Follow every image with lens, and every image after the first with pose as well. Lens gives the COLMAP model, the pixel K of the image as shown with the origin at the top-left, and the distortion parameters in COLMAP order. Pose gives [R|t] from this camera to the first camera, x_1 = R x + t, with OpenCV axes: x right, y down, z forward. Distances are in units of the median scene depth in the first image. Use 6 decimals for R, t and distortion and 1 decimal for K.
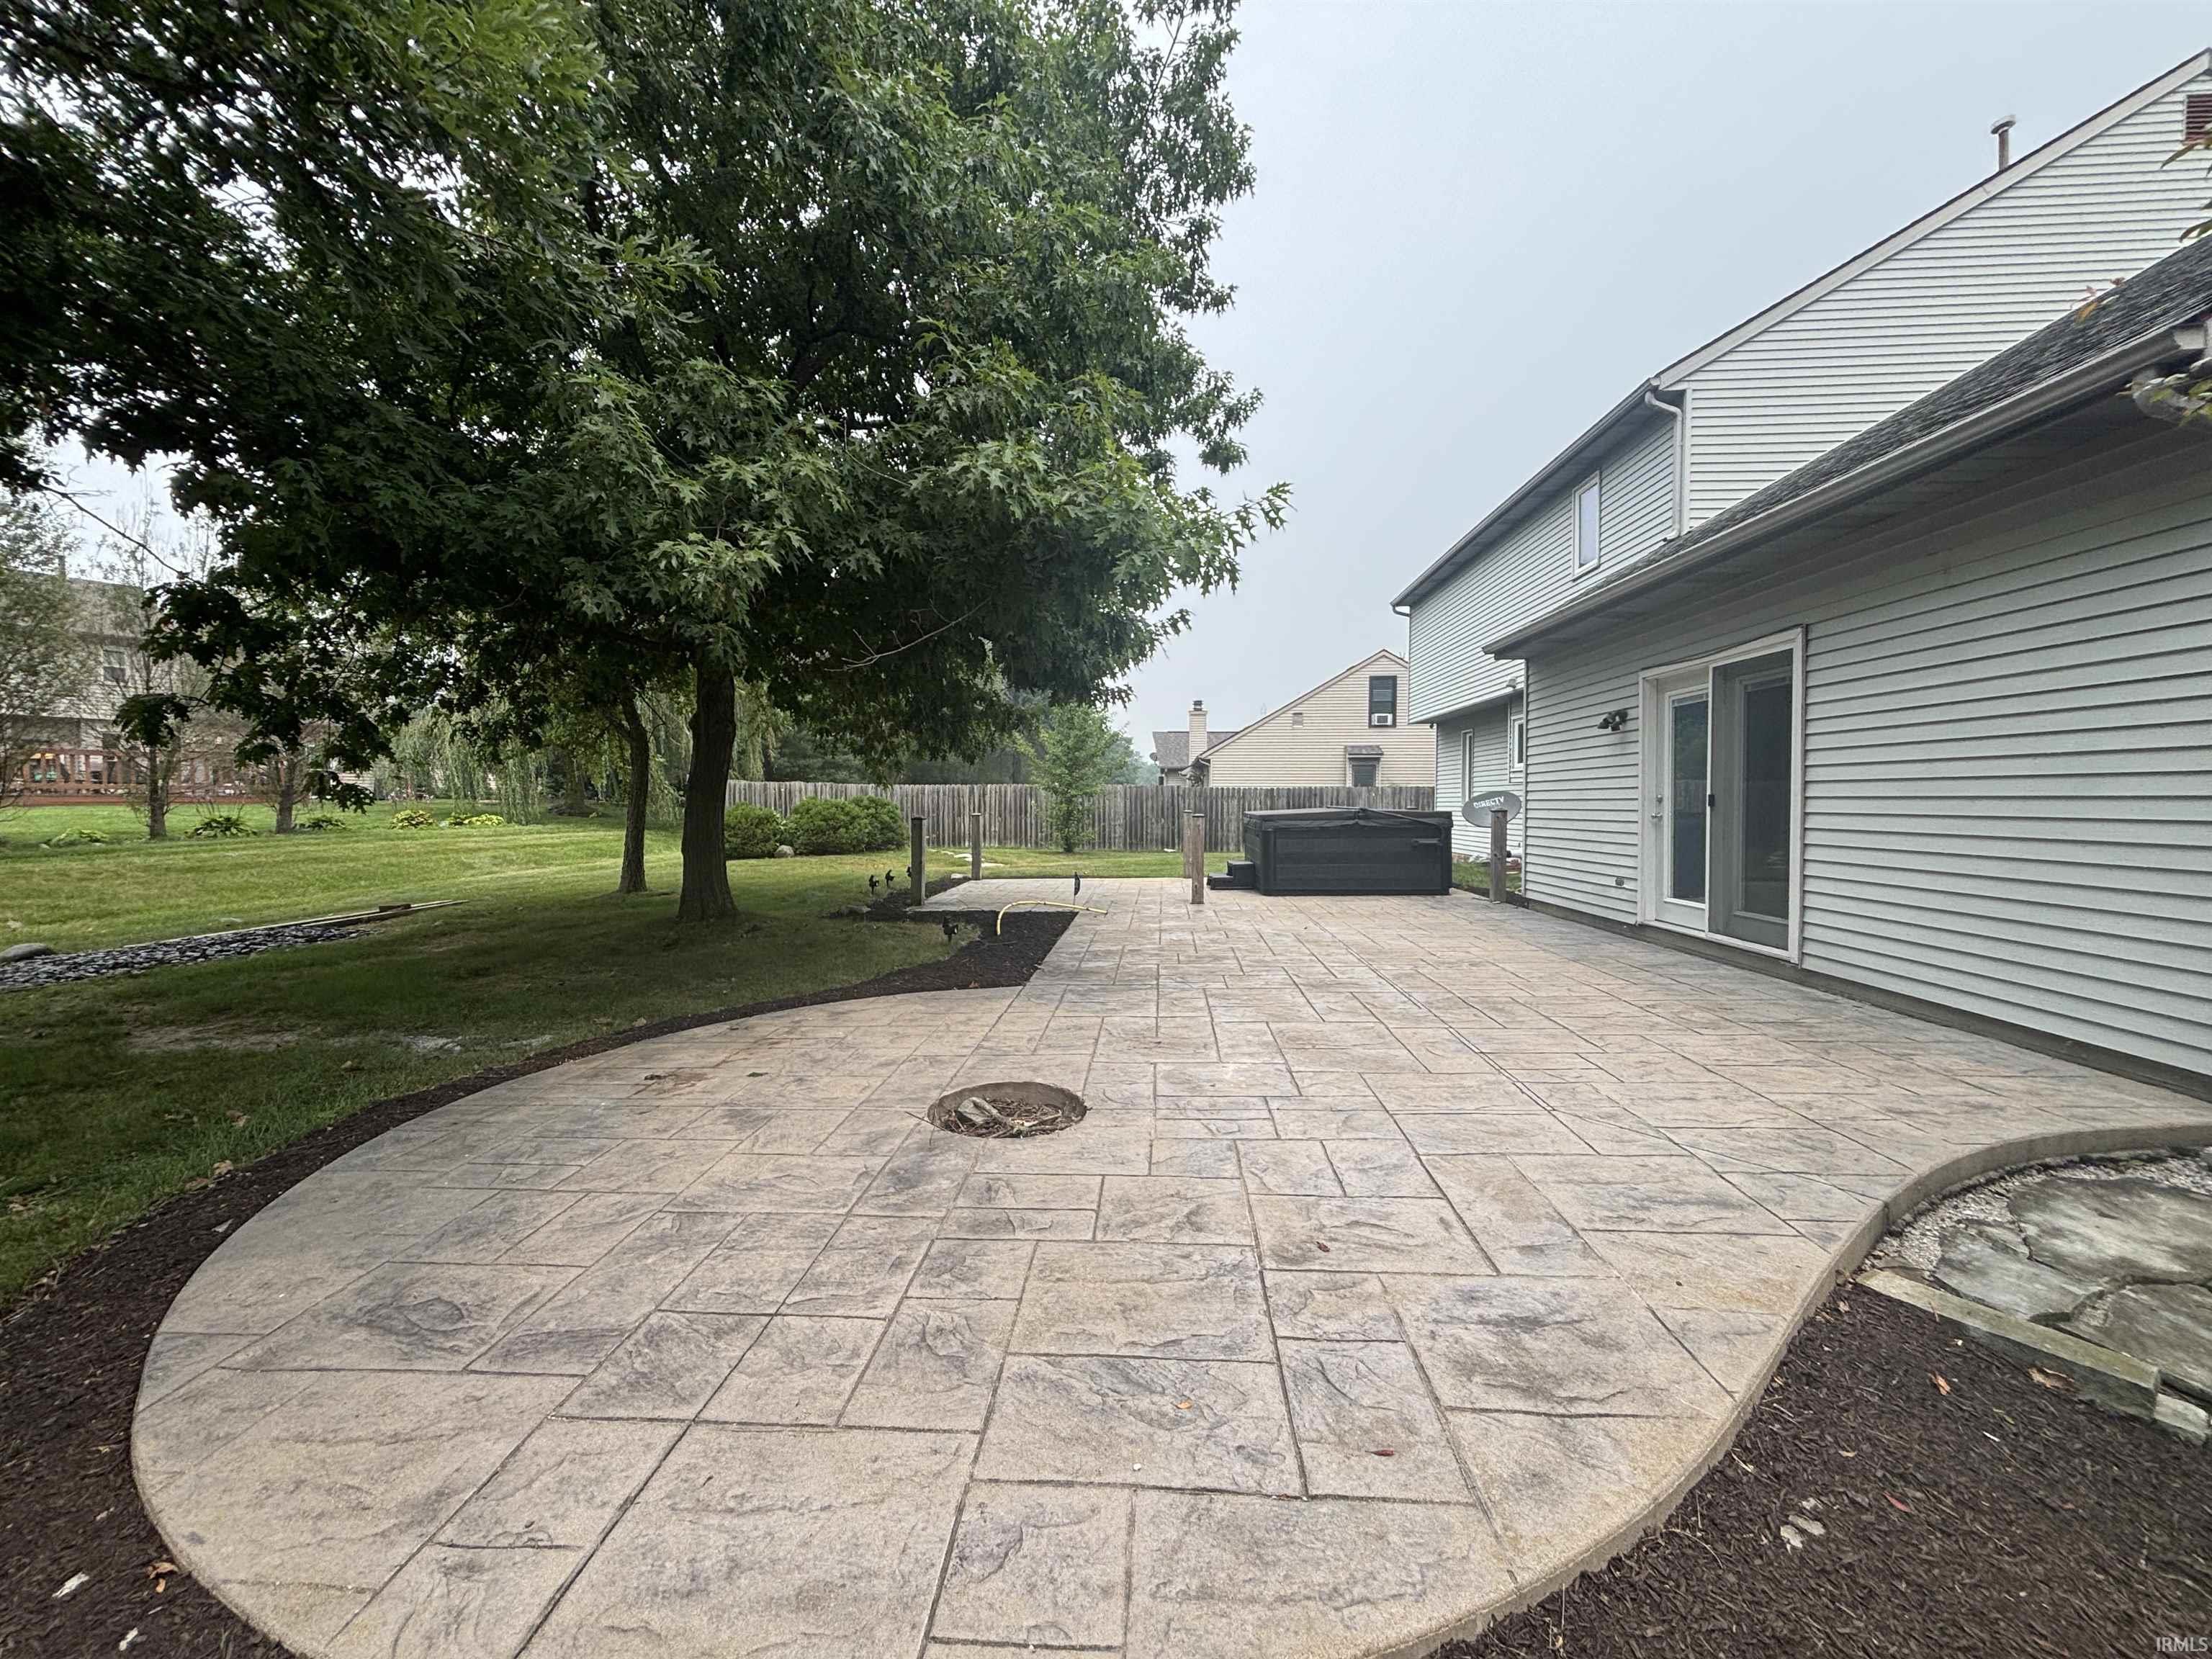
lens RADIAL K [[961.2, 0, 1106.0], [0, 961.2, 829.5], [0, 0, 1]] dist [-0.003327, -0.000538]
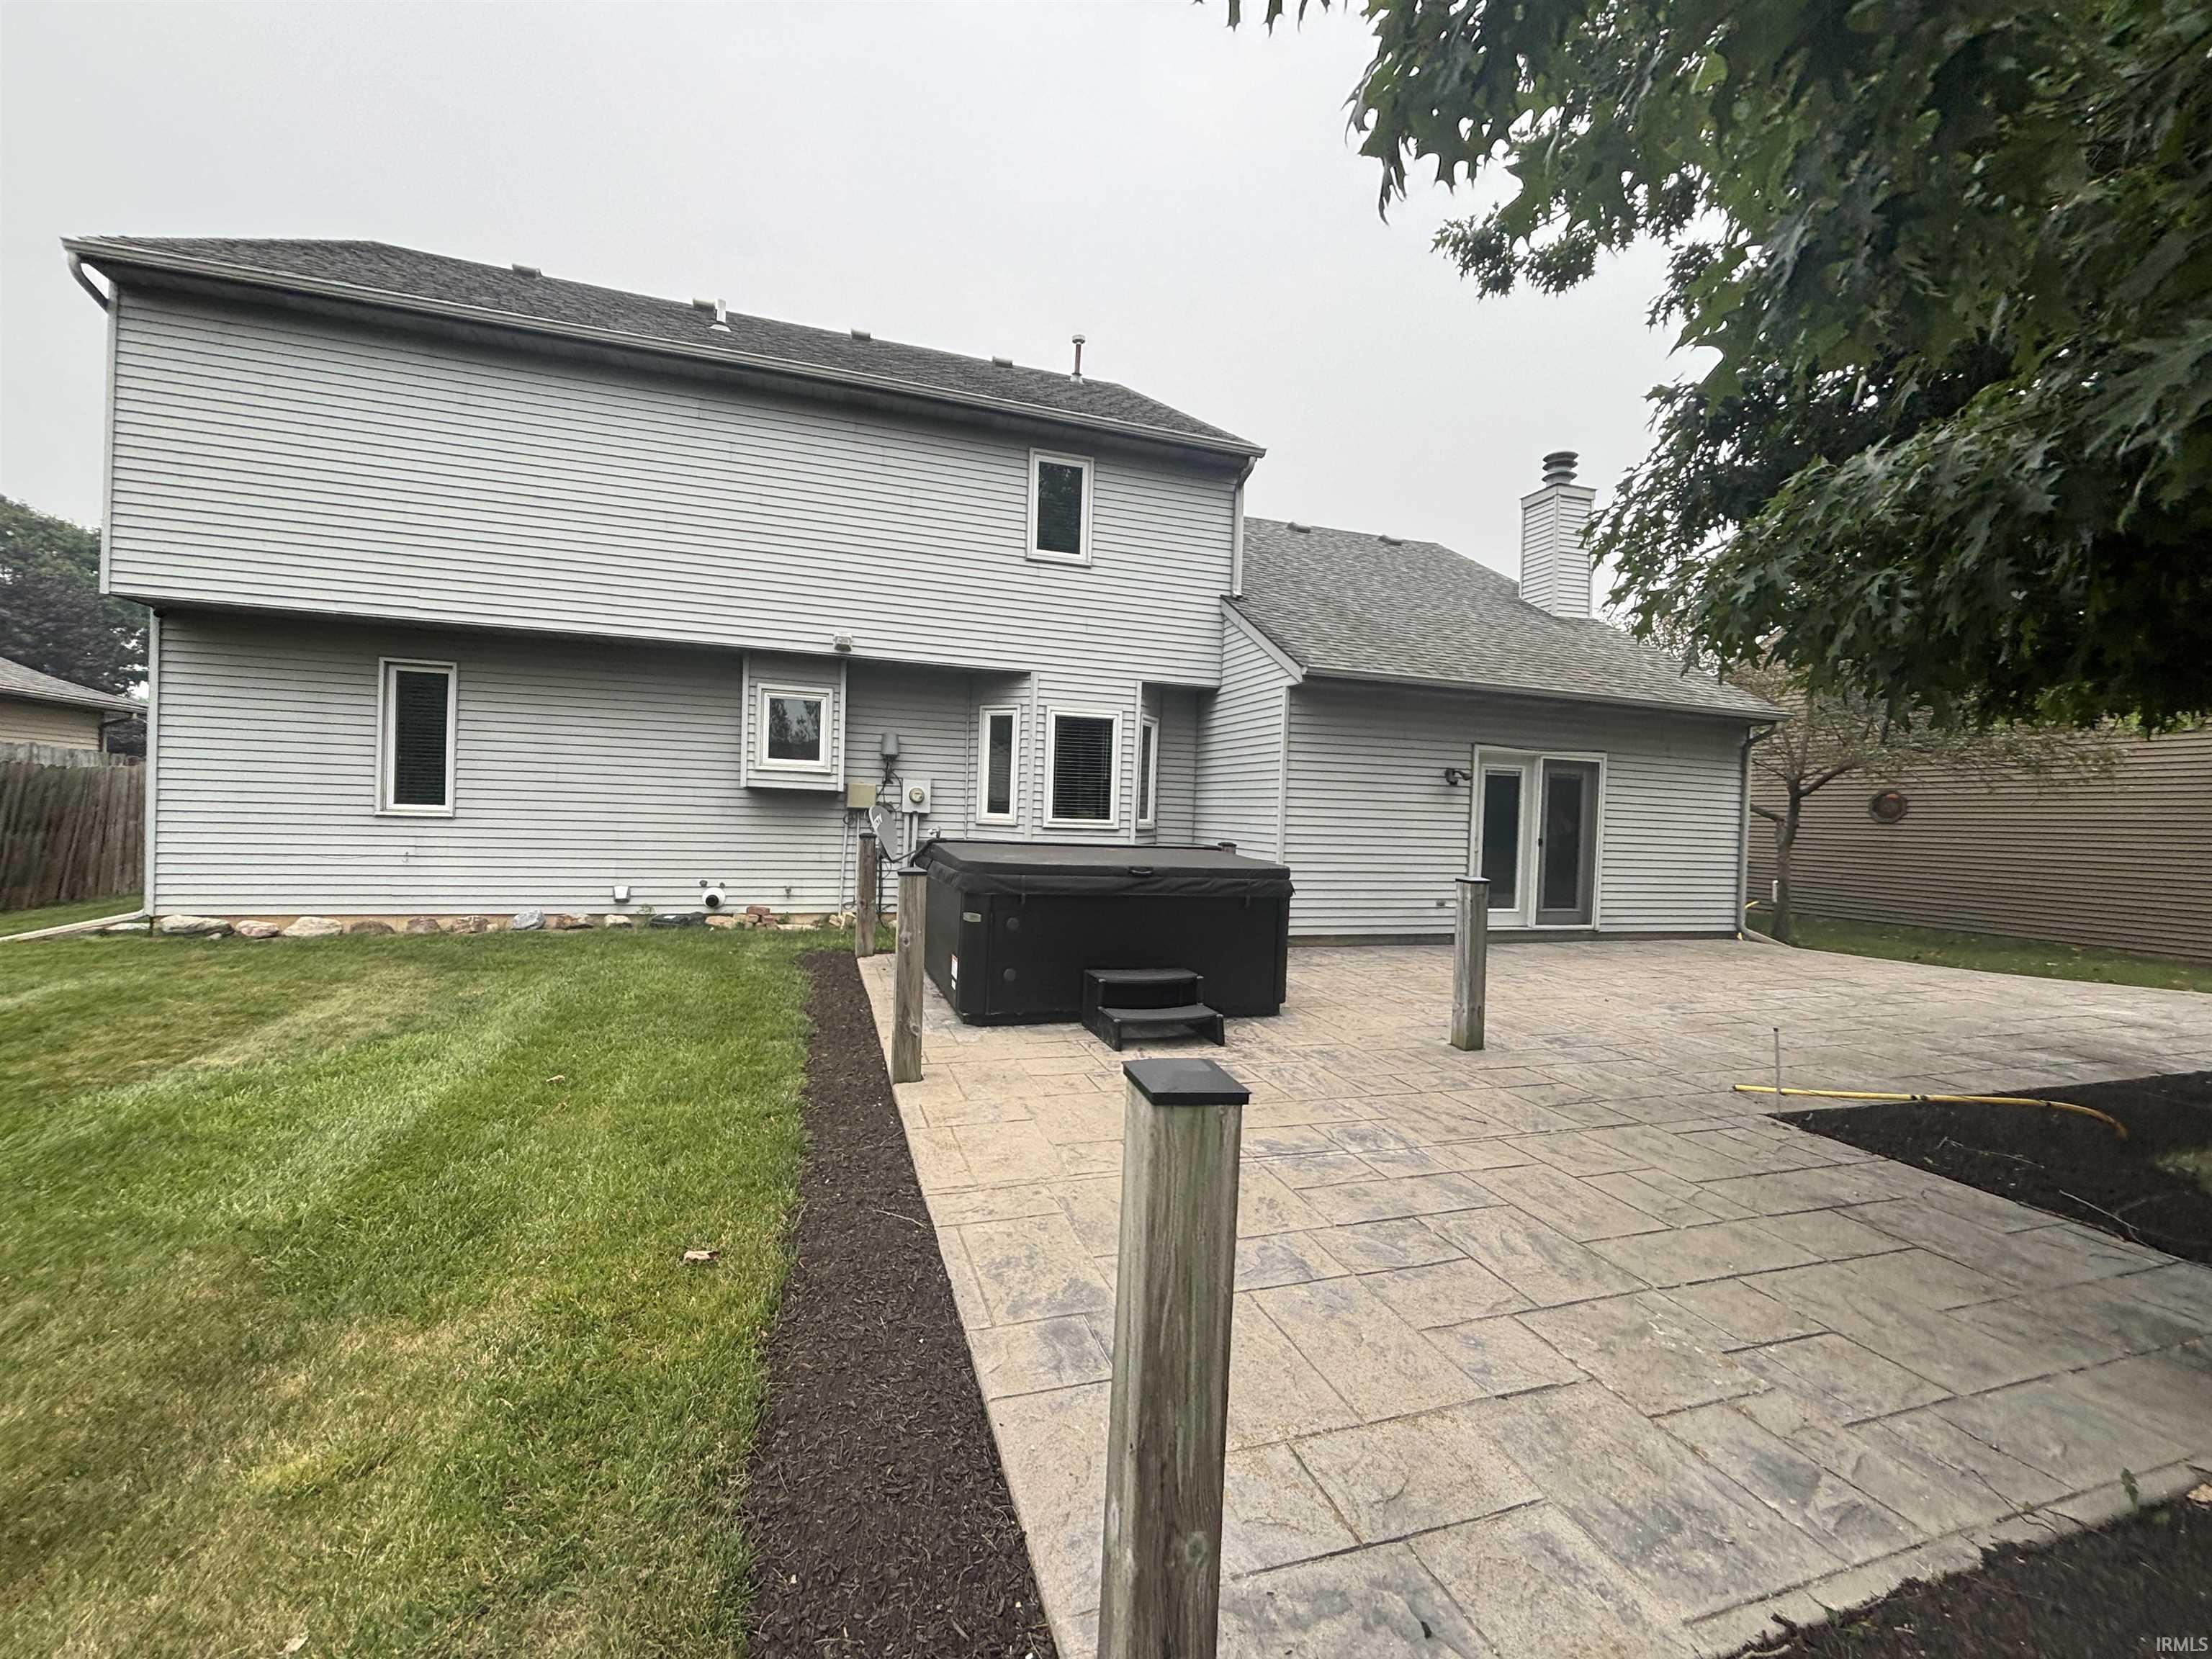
lens RADIAL K [[915.7, 0, 1144.8], [0, 915.7, 835.1], [0, 0, 1]] dist [0.003149, -0.000082]
pose [[-0.388662, -0.017078, 0.921222, -0.461395], [-0.003429, 0.999848, 0.017089, -0.058619], [-0.921374, 0.003483, -0.388661, 1.972245]]
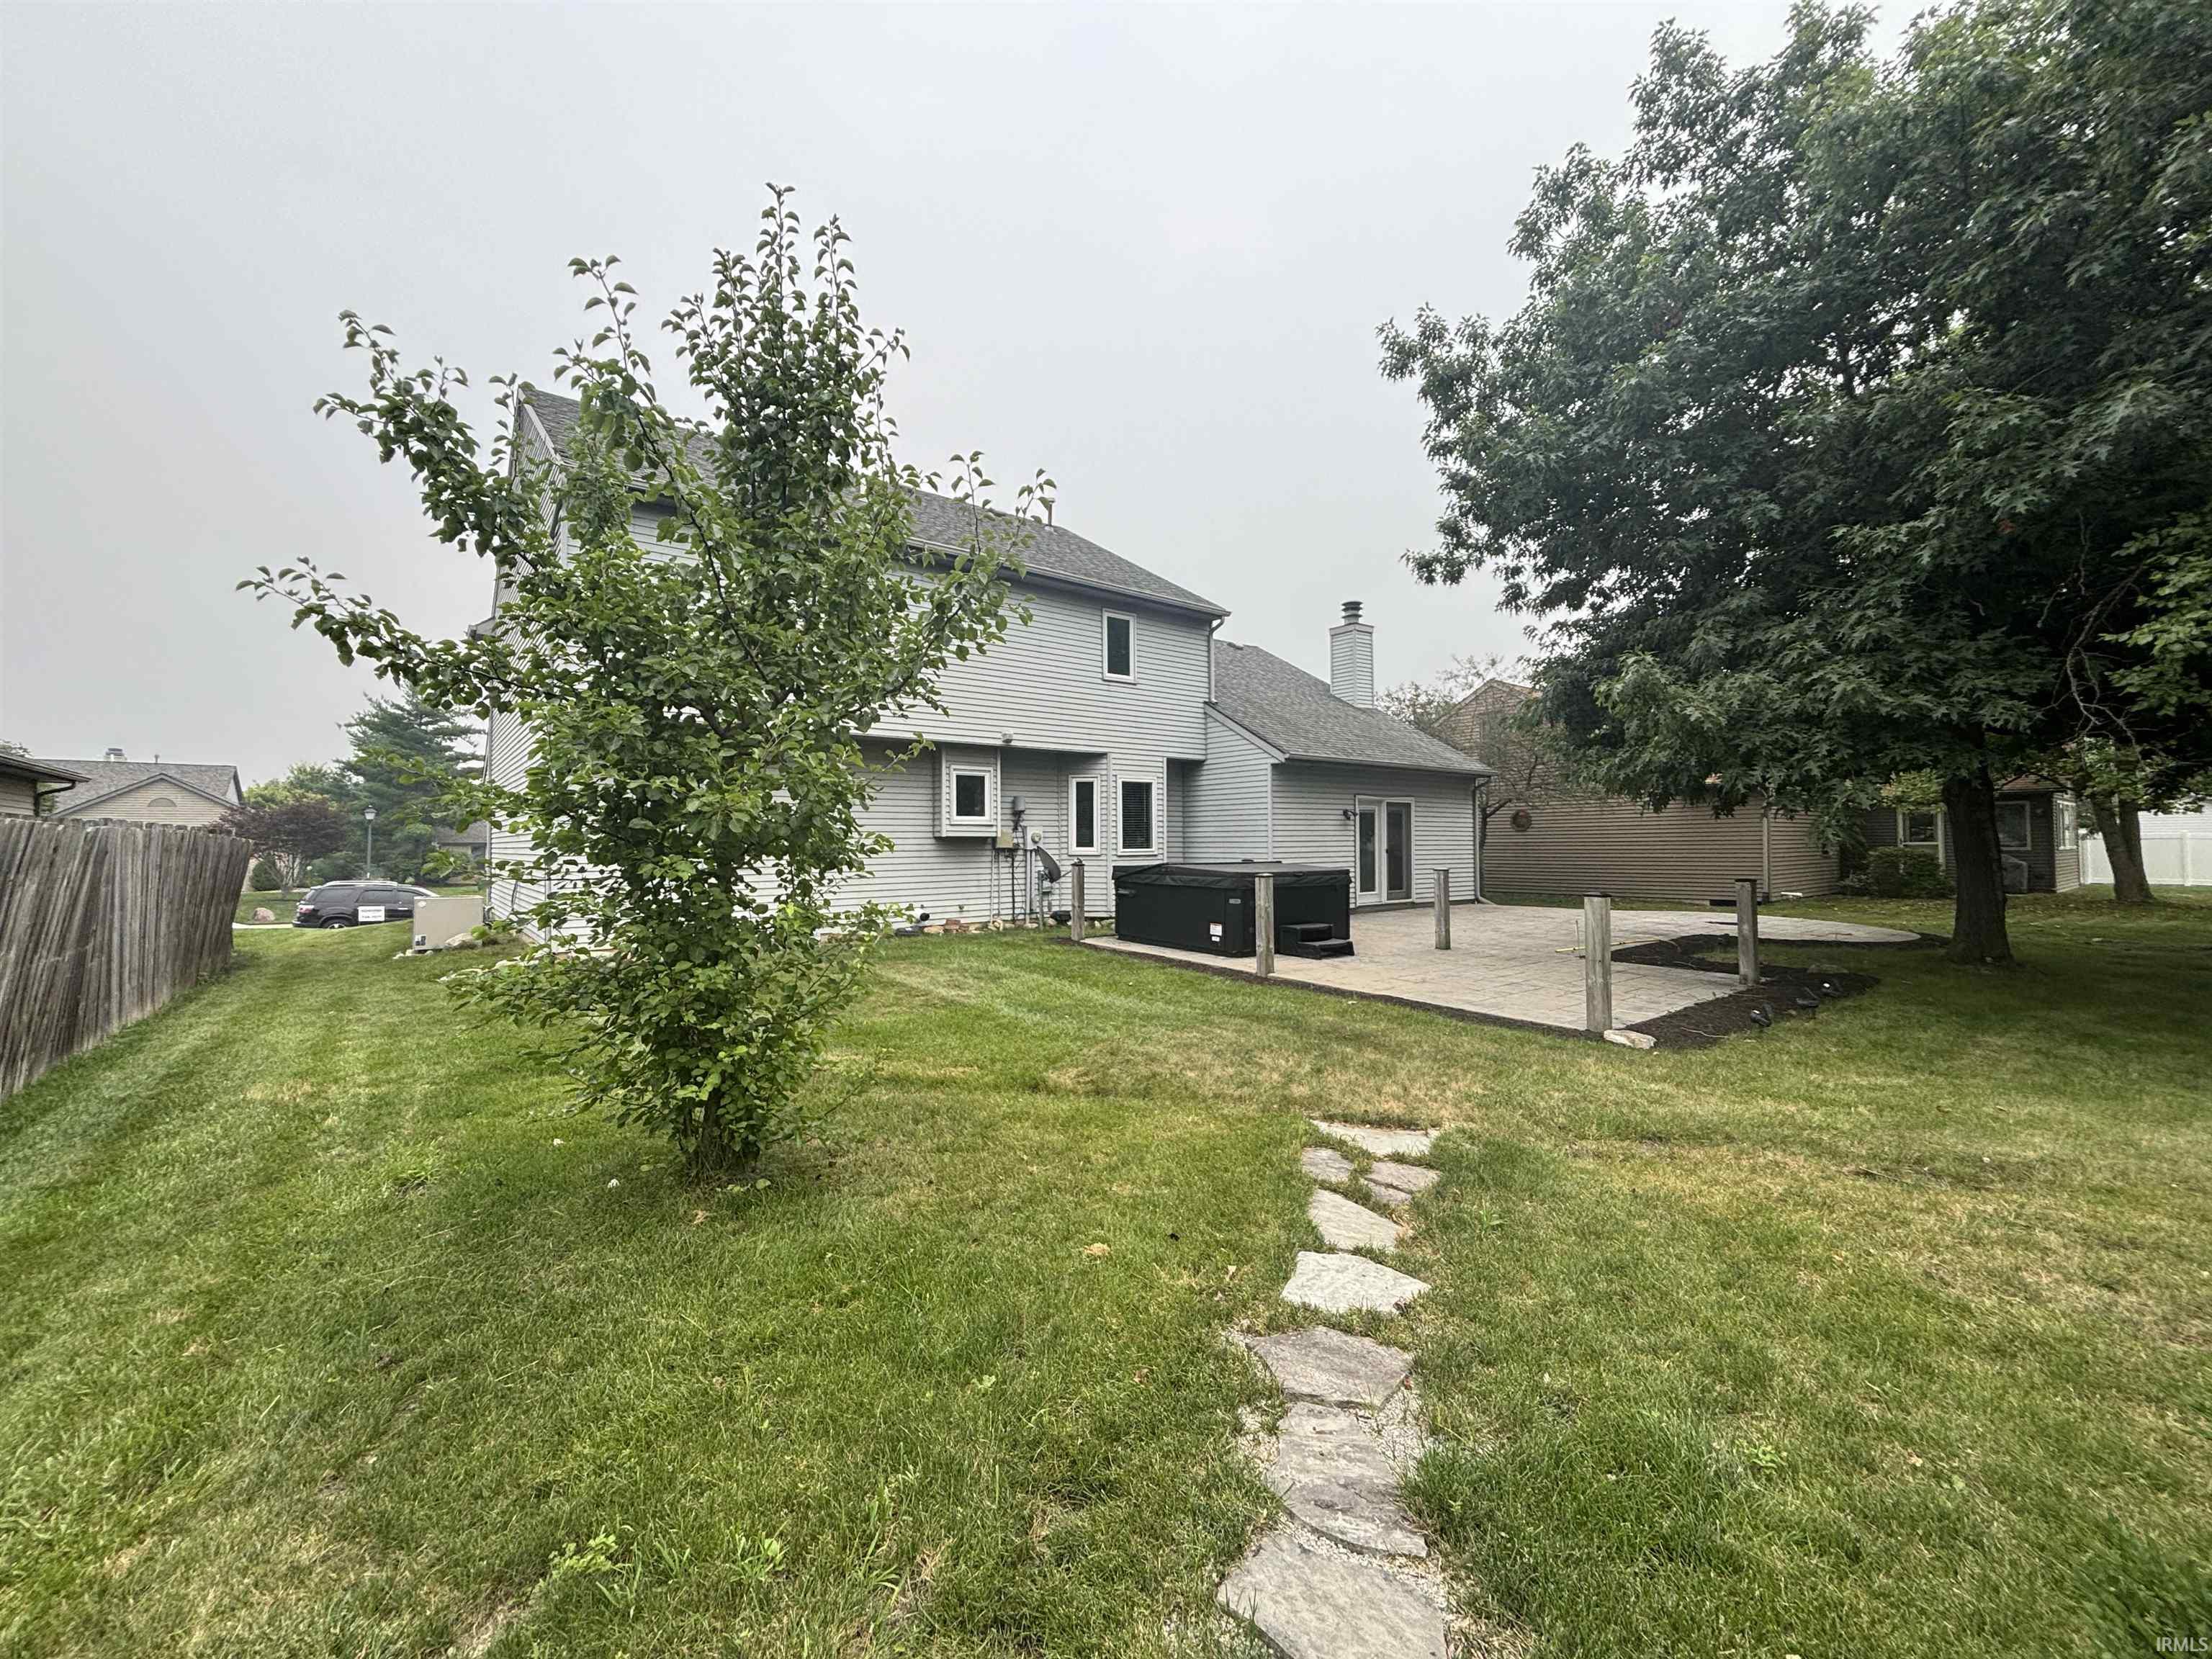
lens RADIAL K [[961.2, 0, 1106.0], [0, 961.2, 829.5], [0, 0, 1]] dist [-0.003327, -0.000538]
pose [[-0.684456, 0.029108, 0.728473, -0.716127], [0.035109, 0.999359, -0.006944, -0.091286], [-0.728208, 0.020823, -0.685039, 3.115568]]
